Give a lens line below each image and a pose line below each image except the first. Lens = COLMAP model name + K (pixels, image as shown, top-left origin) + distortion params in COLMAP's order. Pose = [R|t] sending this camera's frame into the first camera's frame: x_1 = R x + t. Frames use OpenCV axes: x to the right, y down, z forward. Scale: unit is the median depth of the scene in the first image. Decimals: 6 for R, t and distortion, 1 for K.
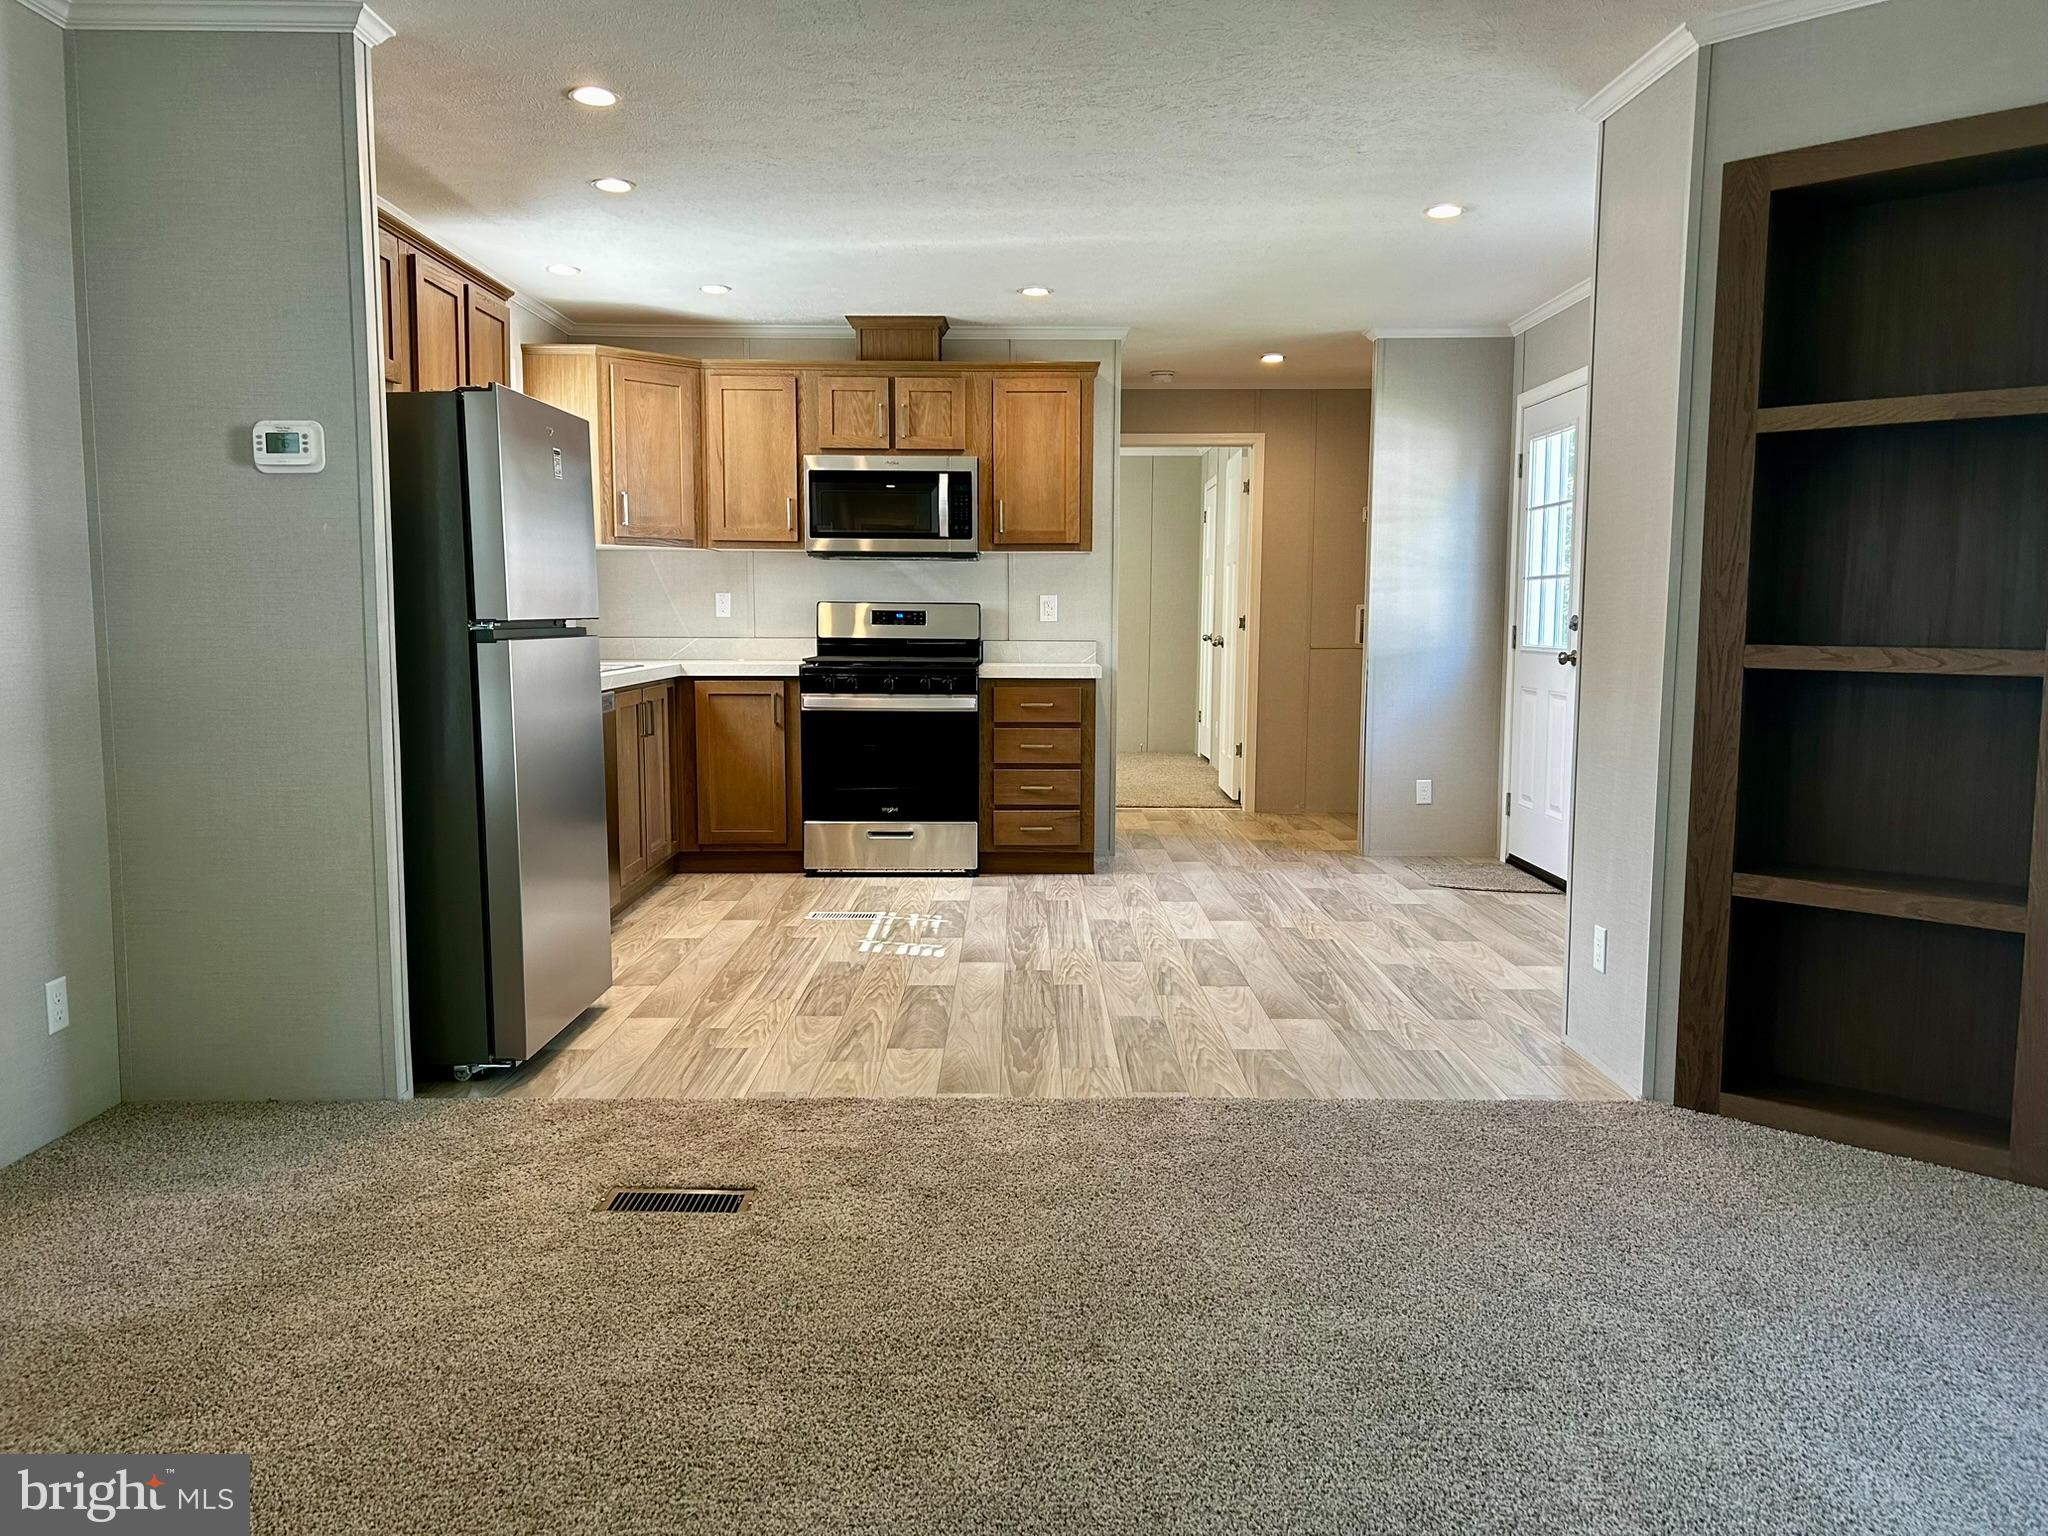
lens RADIAL K [[1537.2, 0, 1026.0], [0, 1537.2, 771.8], [0, 0, 1]] dist [0.051180, -0.050680]
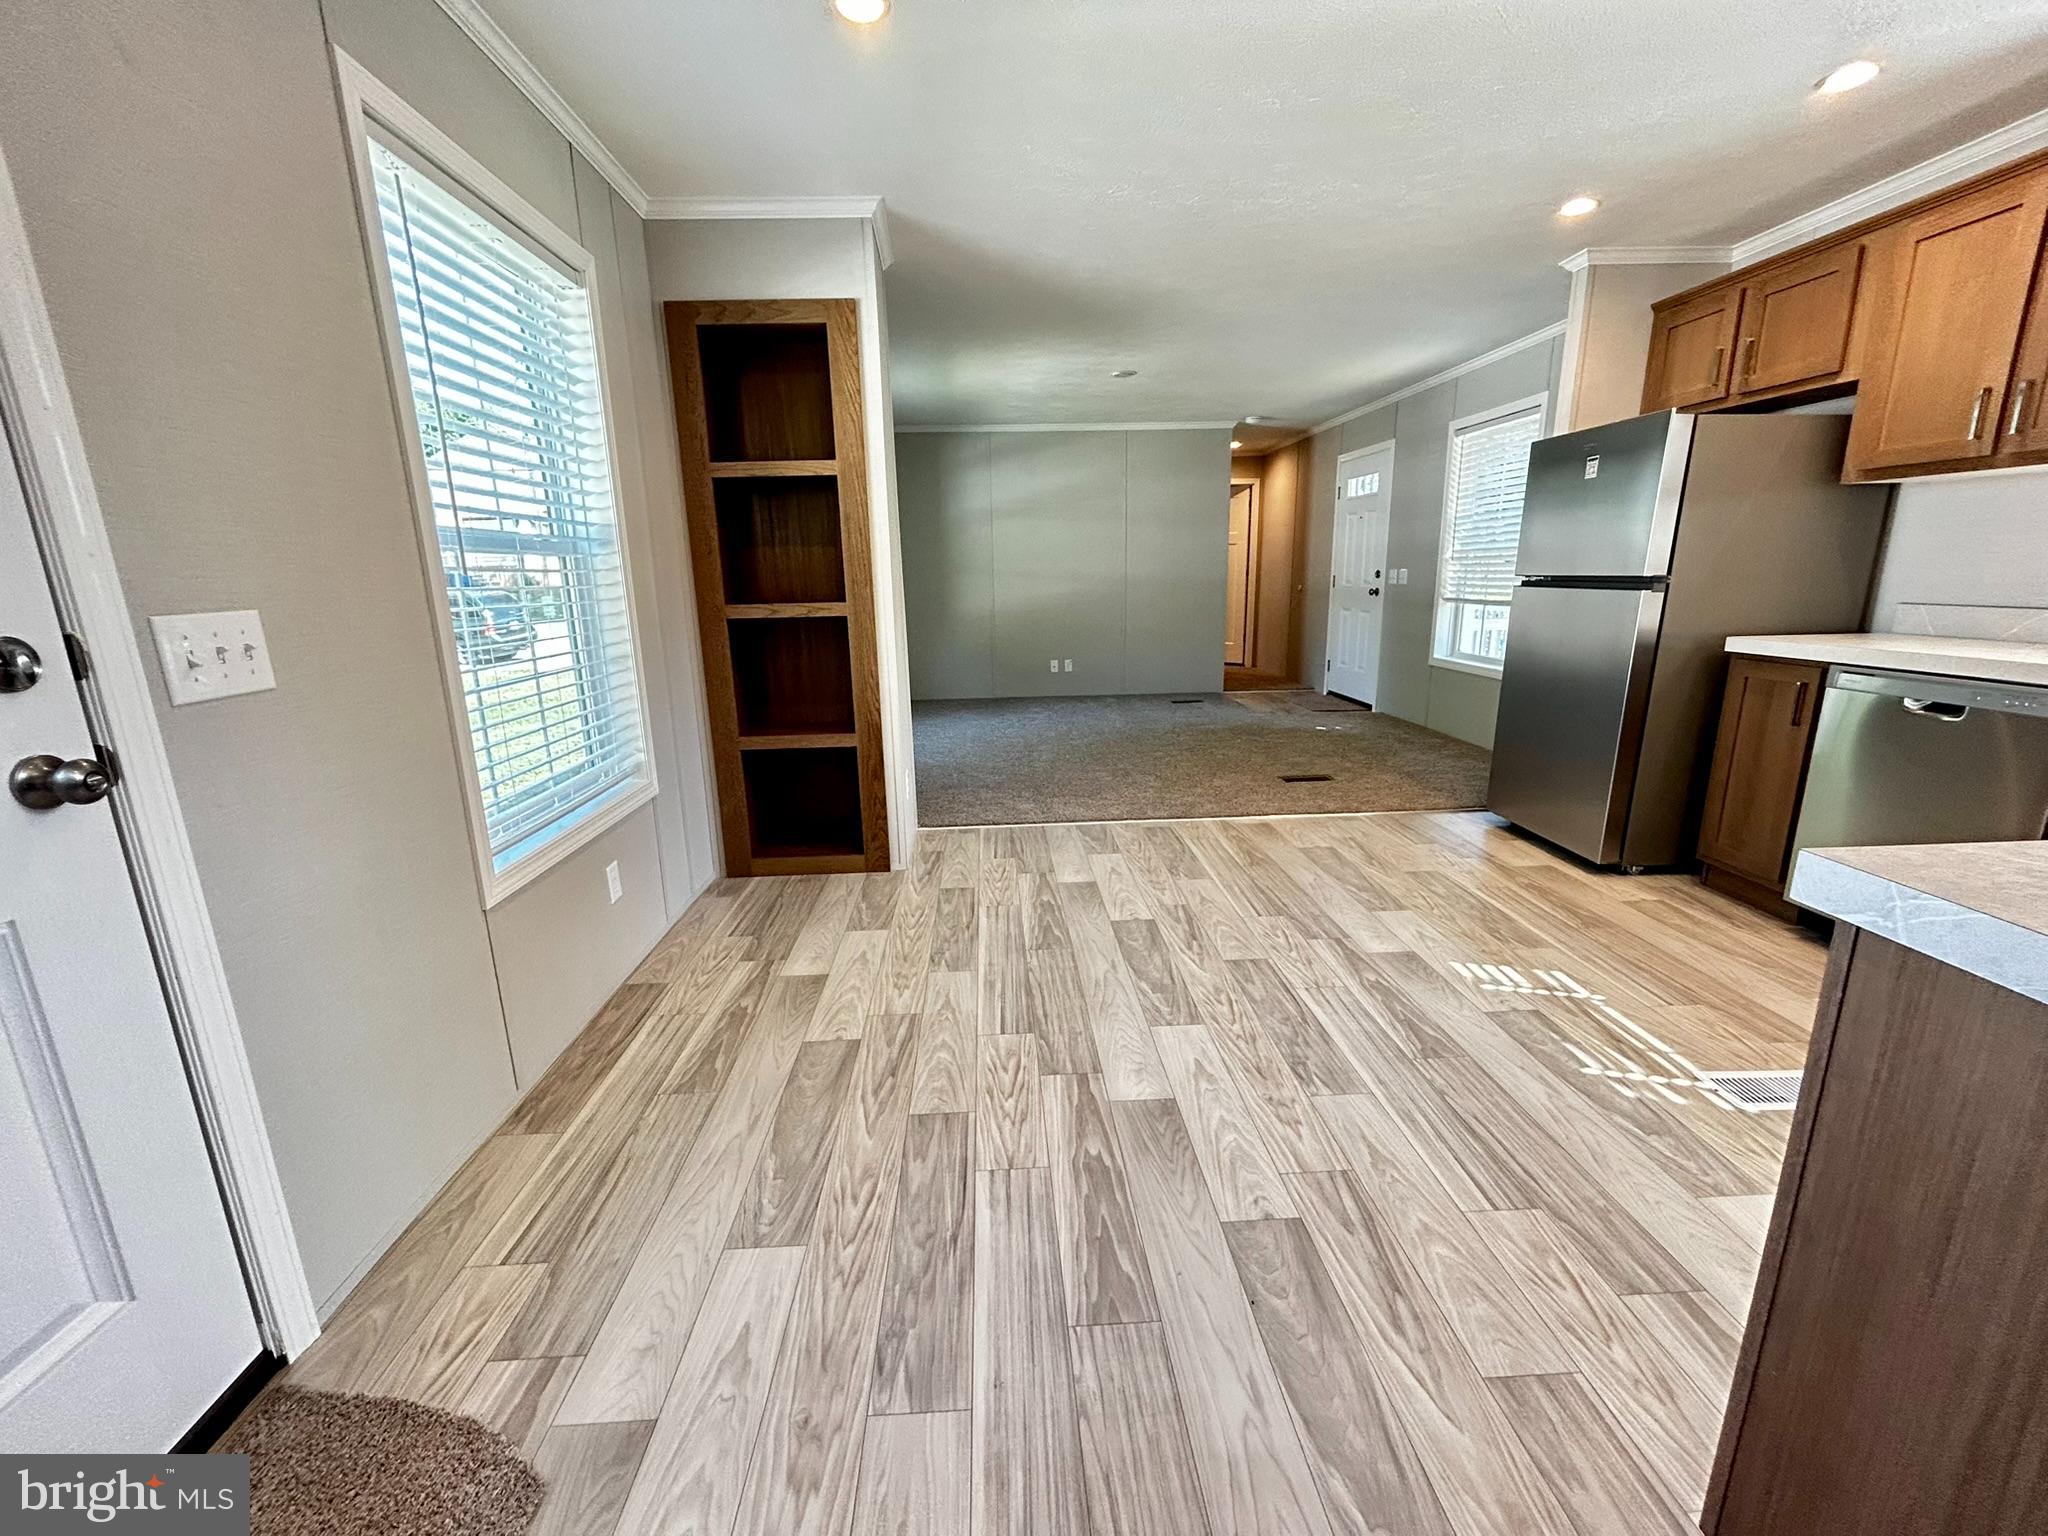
lens RADIAL K [[827.5, 0, 1022.7], [0, 827.5, 764.9], [0, 0, 1]] dist [-0.001573, 0.000591]
pose [[-0.998927, 0.026101, -0.038251, 0.171690], [0.012072, 0.944240, 0.329038, -0.125007], [0.044706, 0.328223, -0.943542, 1.143705]]
